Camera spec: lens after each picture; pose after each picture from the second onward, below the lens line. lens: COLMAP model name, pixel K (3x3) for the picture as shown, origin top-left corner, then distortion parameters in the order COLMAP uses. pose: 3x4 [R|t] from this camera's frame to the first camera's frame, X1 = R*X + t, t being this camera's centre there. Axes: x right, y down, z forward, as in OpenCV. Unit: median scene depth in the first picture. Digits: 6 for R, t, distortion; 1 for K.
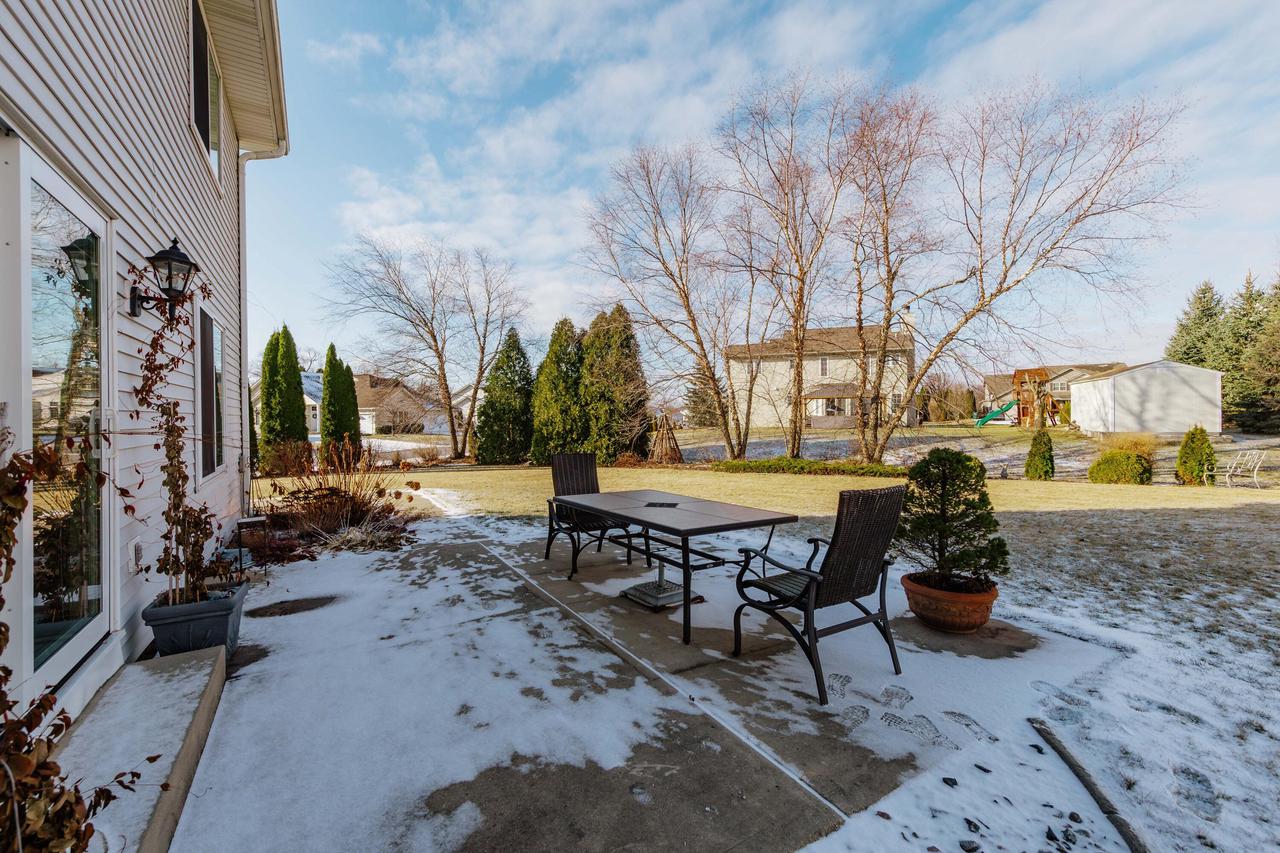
lens RADIAL K [[520.4, 0, 633.5], [0, 520.4, 422.6], [0, 0, 1]] dist [0.006823, -0.001391]
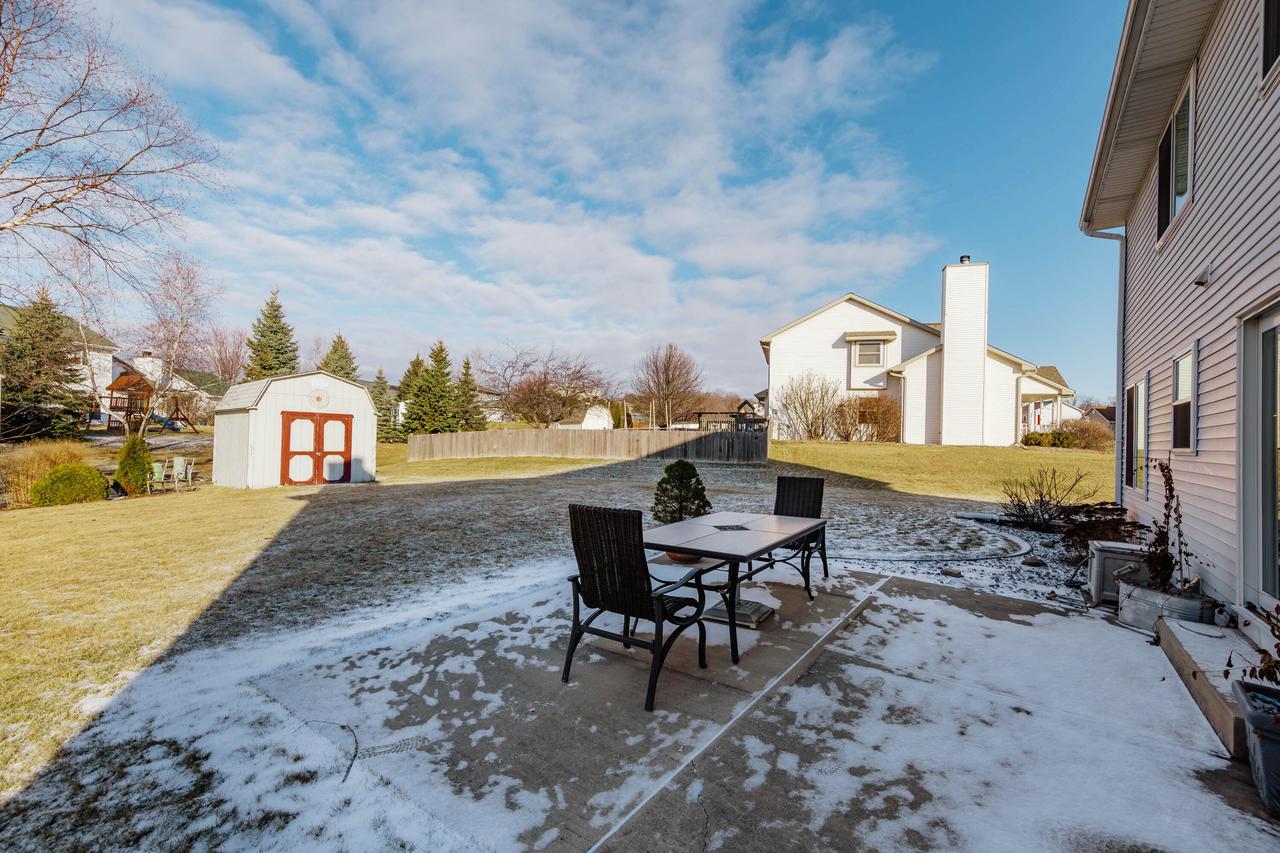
lens RADIAL K [[520.4, 0, 649.0], [0, 520.4, 431.1], [0, 0, 1]] dist [0.006823, -0.001391]
pose [[-0.383559, 0.008479, 0.923478, -0.209712], [-0.018059, 0.999698, -0.016679, -0.003739], [-0.923340, -0.023075, -0.383289, 0.386664]]
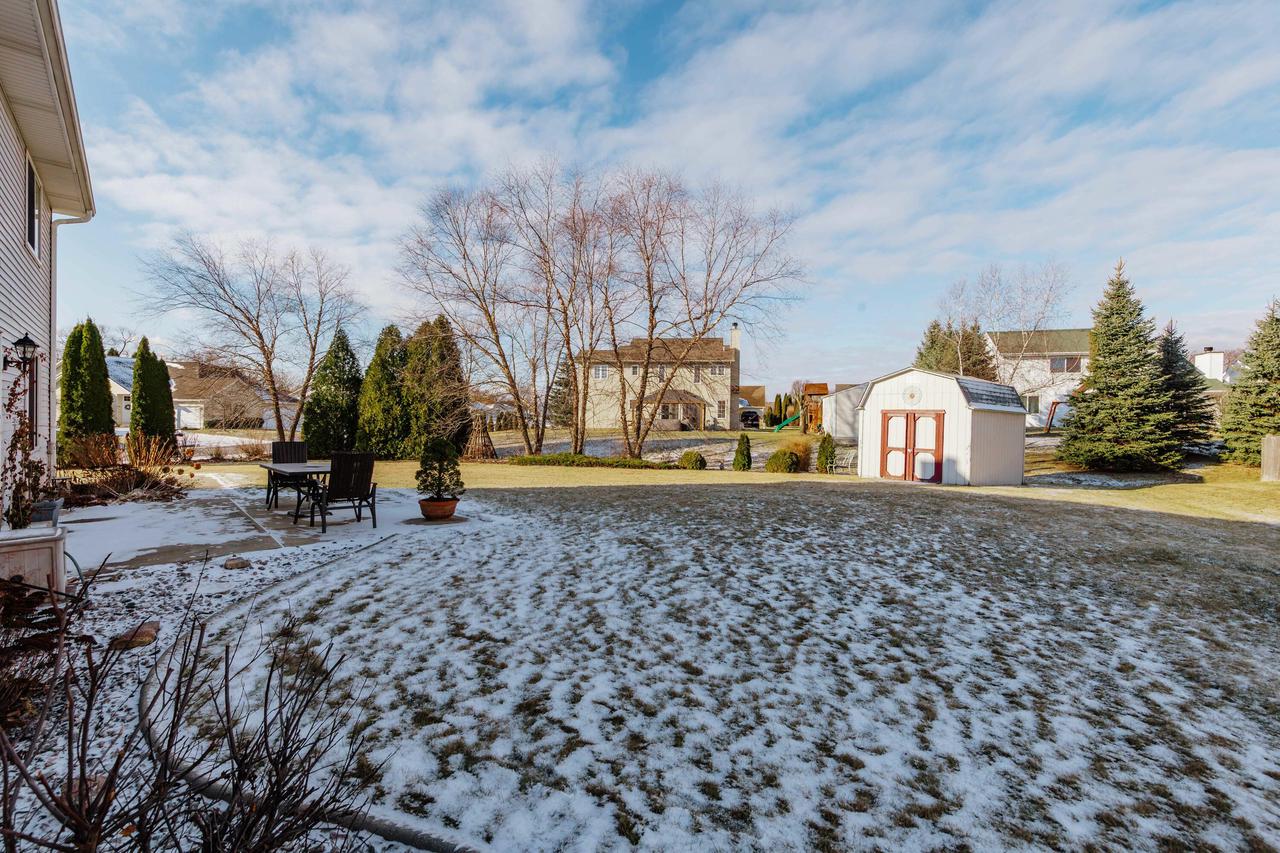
lens RADIAL K [[568.2, 0, 649.9], [0, 568.2, 421.9], [0, 0, 1]] dist [0.003314, -0.000010]
pose [[0.982020, 0.020226, 0.187688, 0.257673], [-0.020141, 0.999794, -0.002363, -0.008360], [-0.187697, -0.001460, 0.982226, -0.382685]]
